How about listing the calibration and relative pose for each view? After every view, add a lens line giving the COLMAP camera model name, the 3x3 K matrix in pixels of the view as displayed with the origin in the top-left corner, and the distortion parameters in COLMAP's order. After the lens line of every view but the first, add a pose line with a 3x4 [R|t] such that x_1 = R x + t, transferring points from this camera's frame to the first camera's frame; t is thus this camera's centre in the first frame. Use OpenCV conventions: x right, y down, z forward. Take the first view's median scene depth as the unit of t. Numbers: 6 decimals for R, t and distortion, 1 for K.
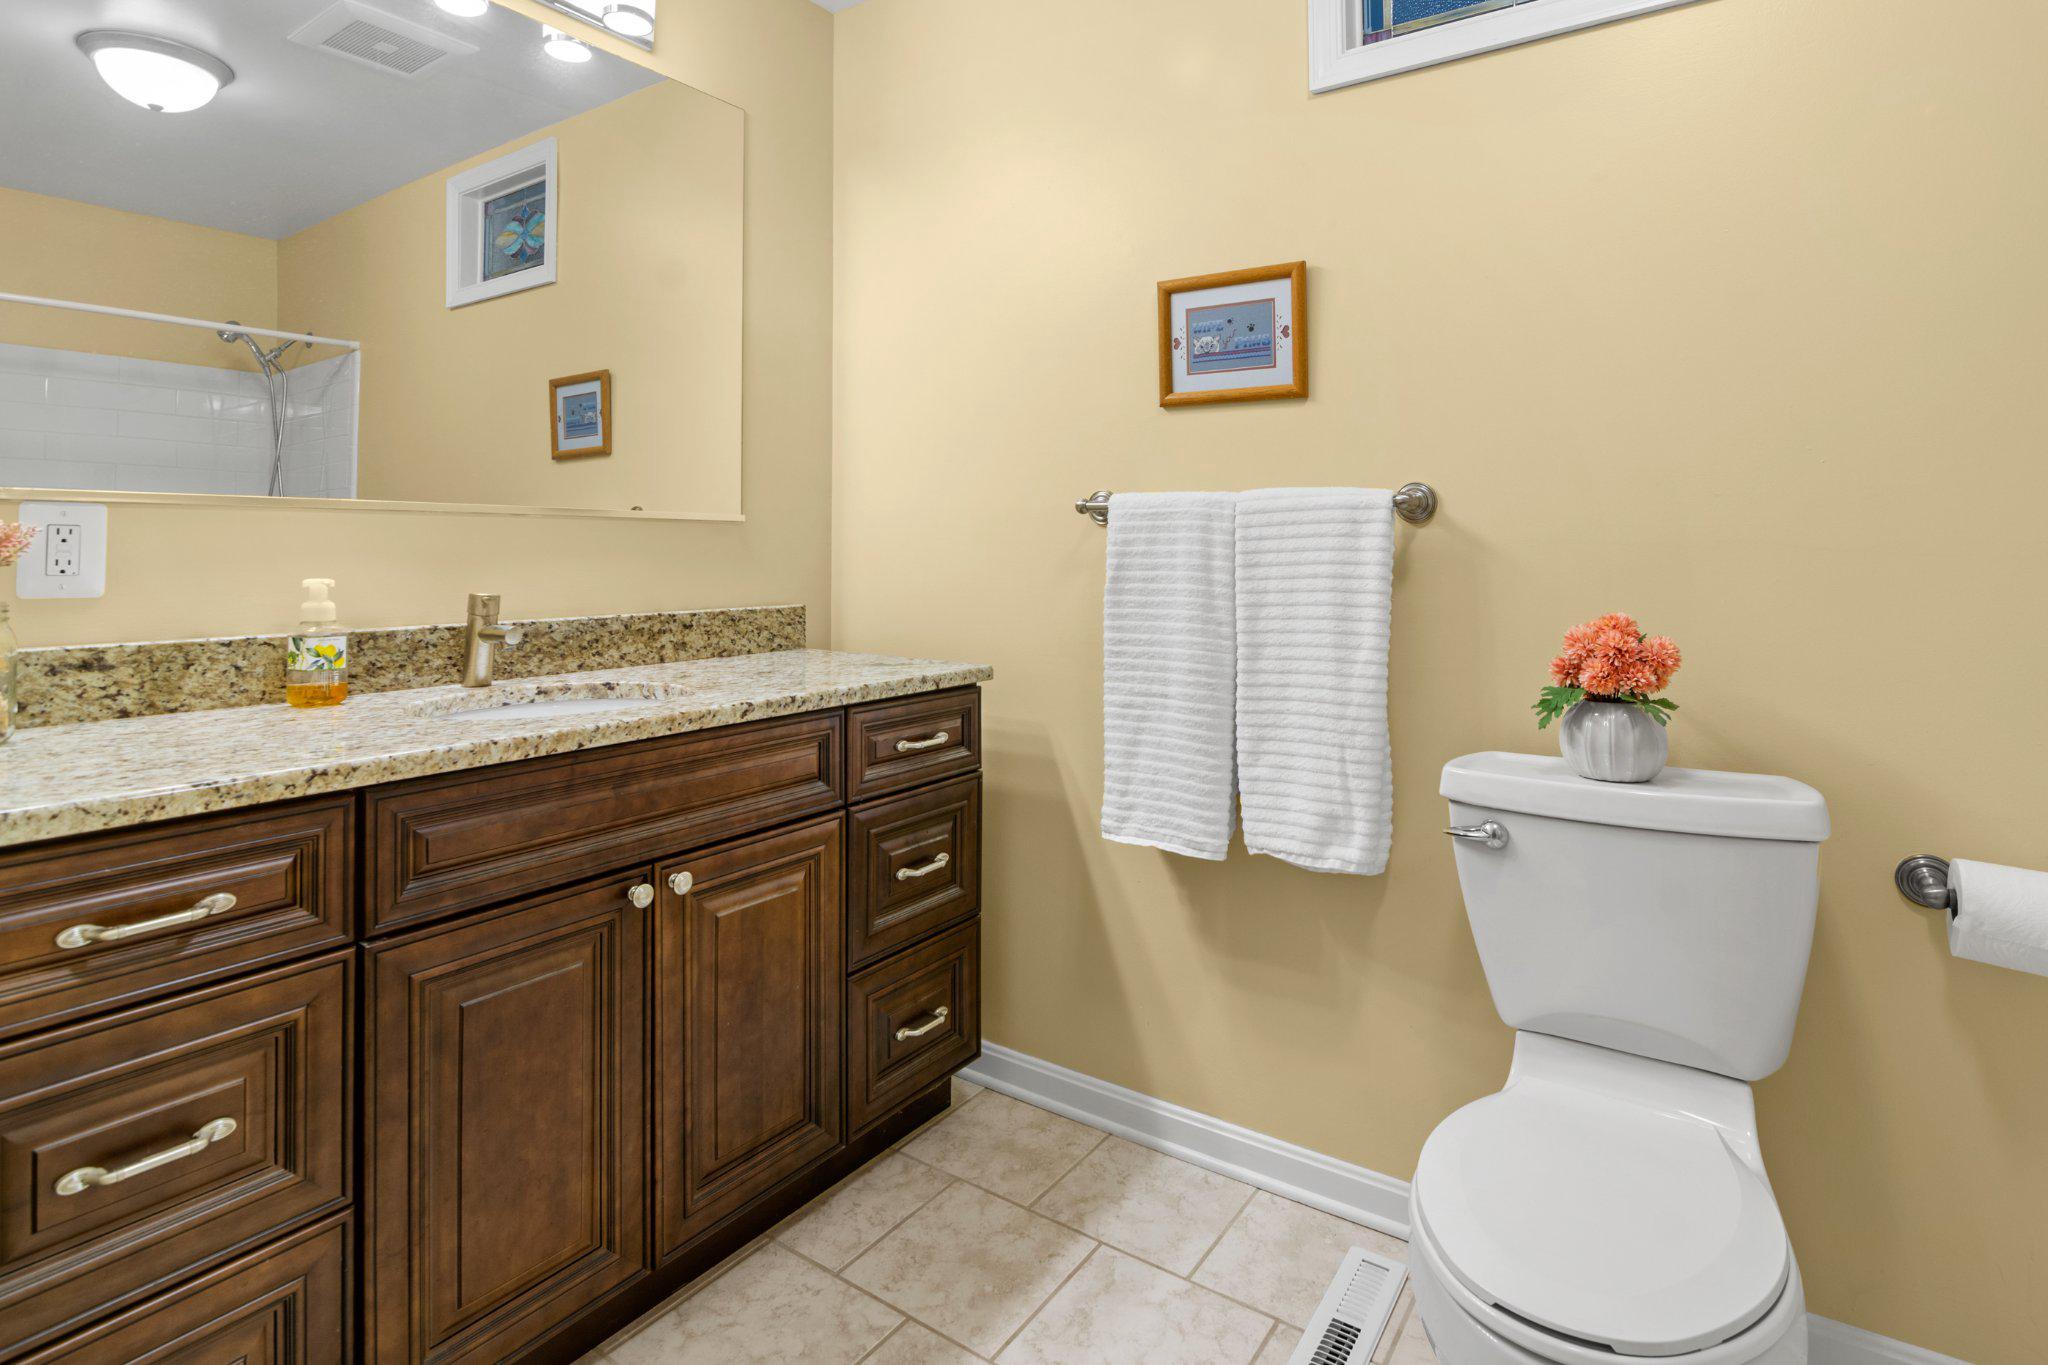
lens RADIAL K [[1051.0, 0, 1029.9], [0, 1051.0, 510.3], [0, 0, 1]] dist [-0.001928, -0.002141]
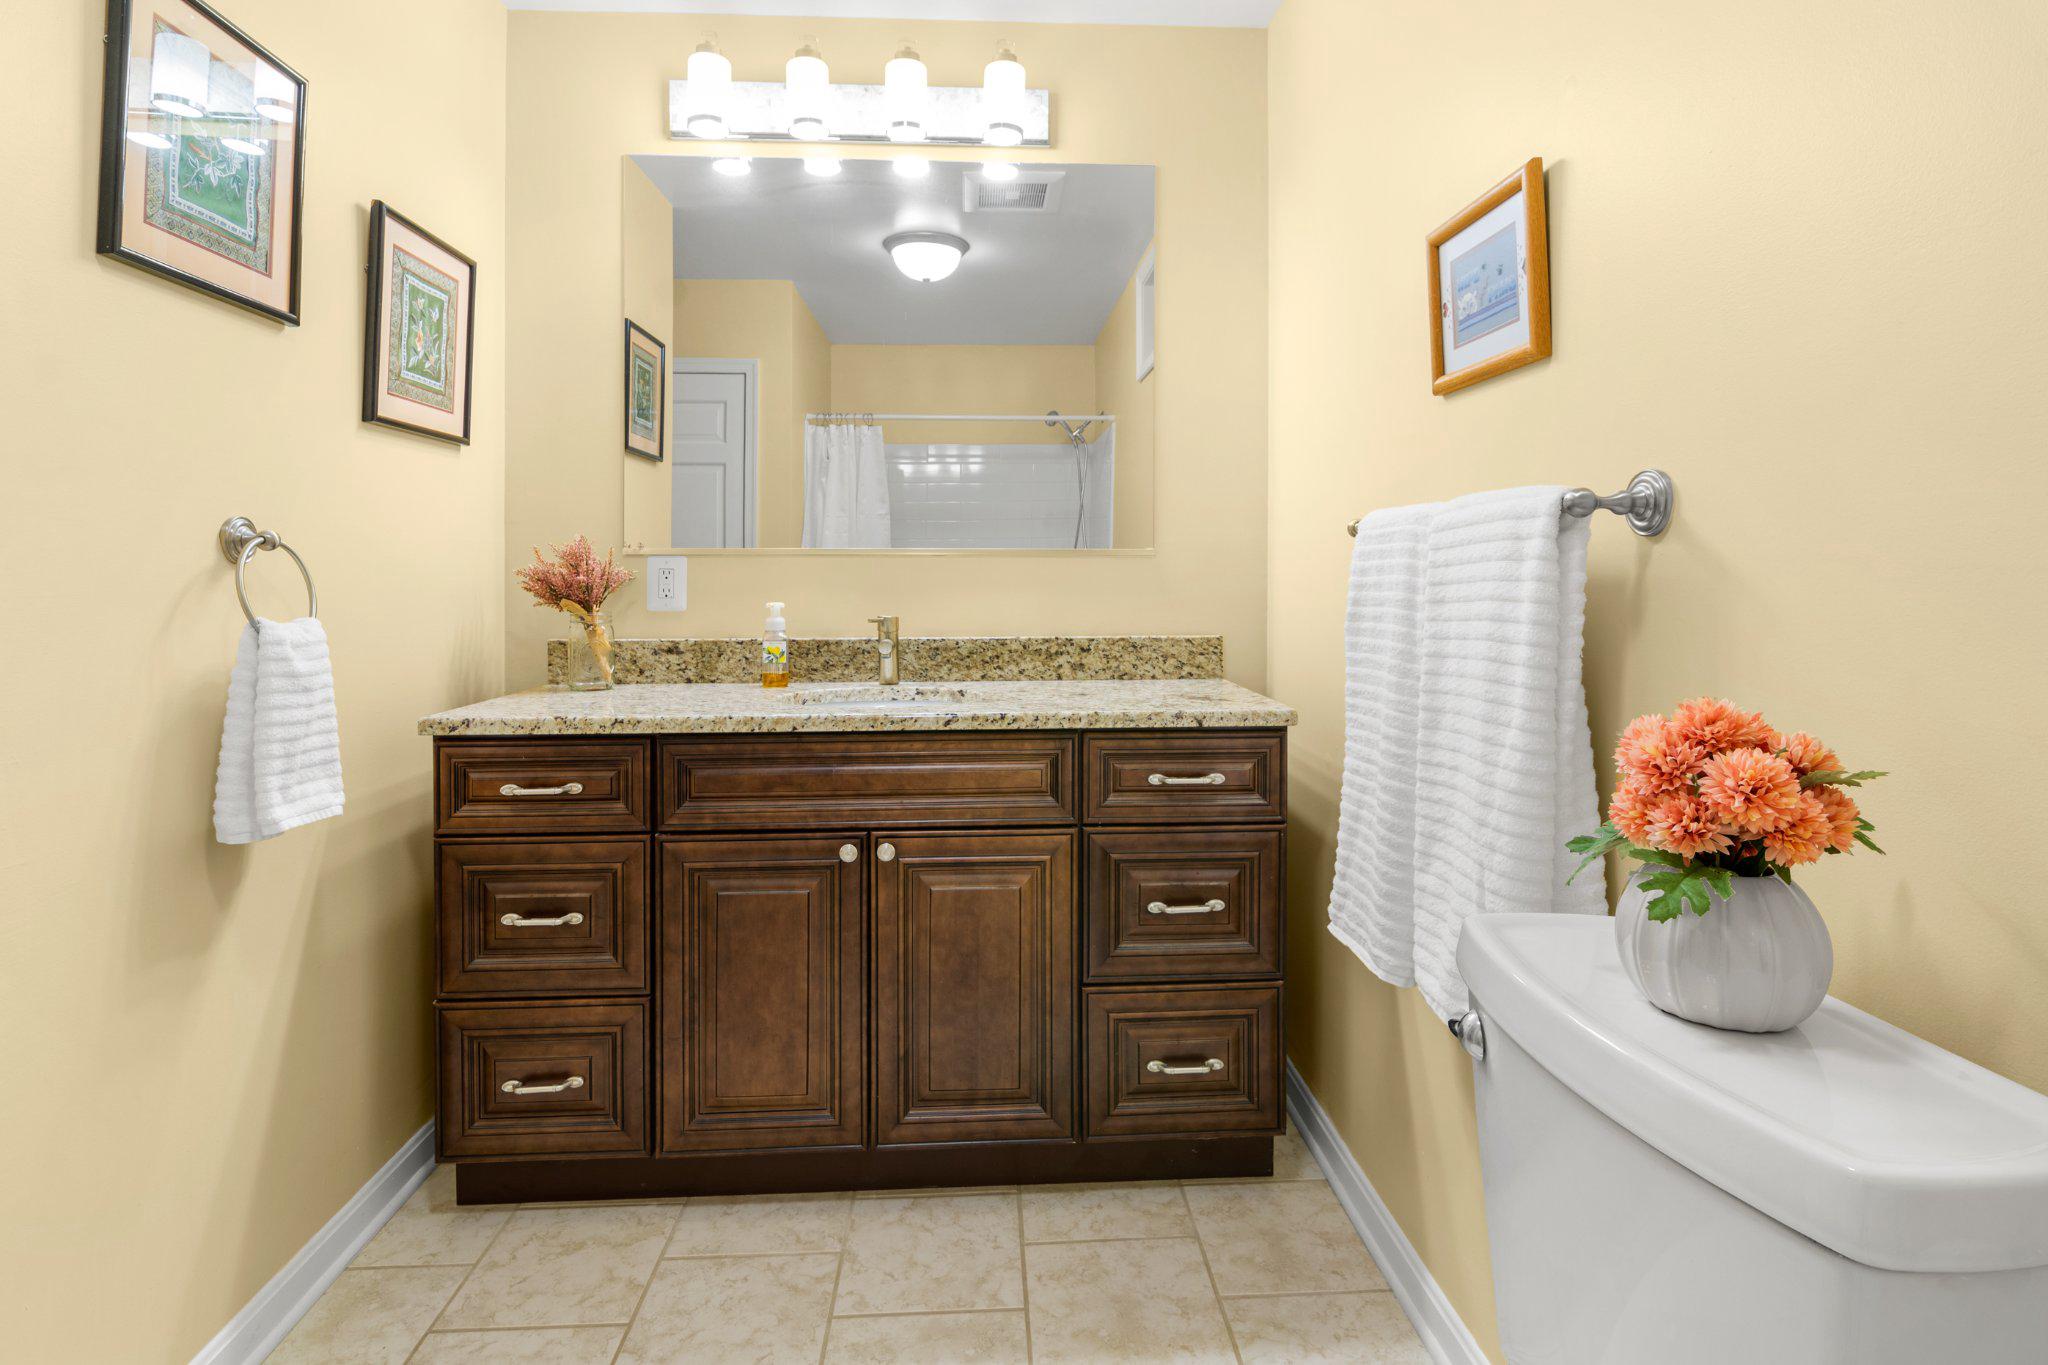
lens RADIAL K [[1023.2, 0, 1025.1], [0, 1023.2, 570.1], [0, 0, 1]] dist [-0.001350, 0.000108]
pose [[0.613731, -0.011779, -0.789427, 0.613369], [0.033314, 0.999385, 0.010988, 0.013356], [0.788812, -0.033043, 0.613745, 0.341359]]
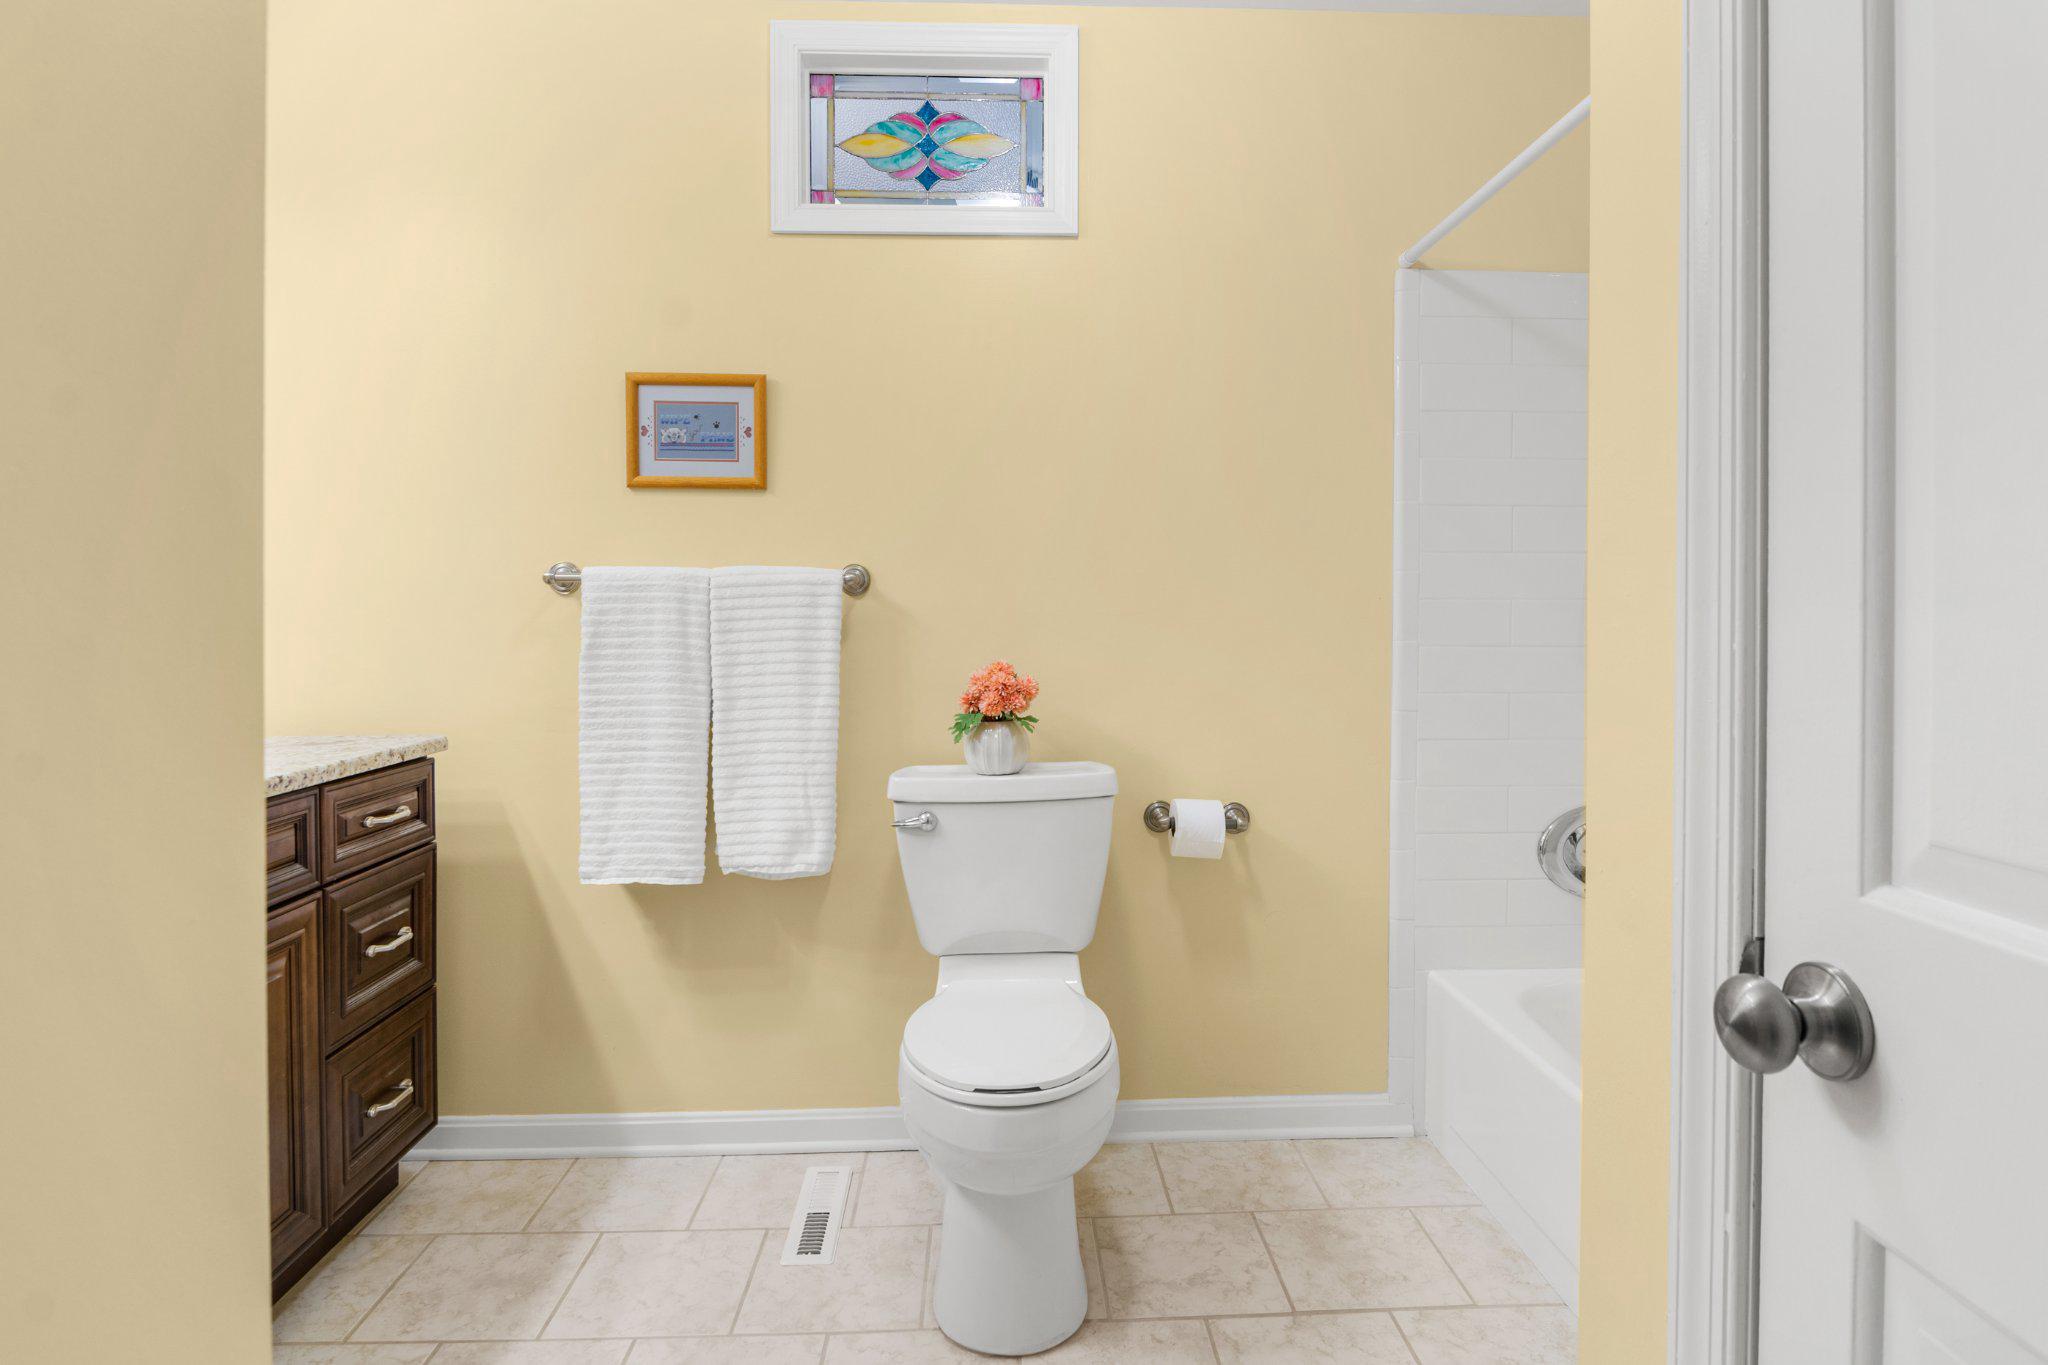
lens RADIAL K [[1130.9, 0, 1035.0], [0, 1130.9, 596.5], [0, 0, 1]] dist [0.001778, -0.007861]
pose [[0.799384, 0.000394, 0.600820, -0.280027], [-0.016170, 0.999652, 0.020859, -0.019063], [-0.600602, -0.026390, 0.799112, -0.225303]]
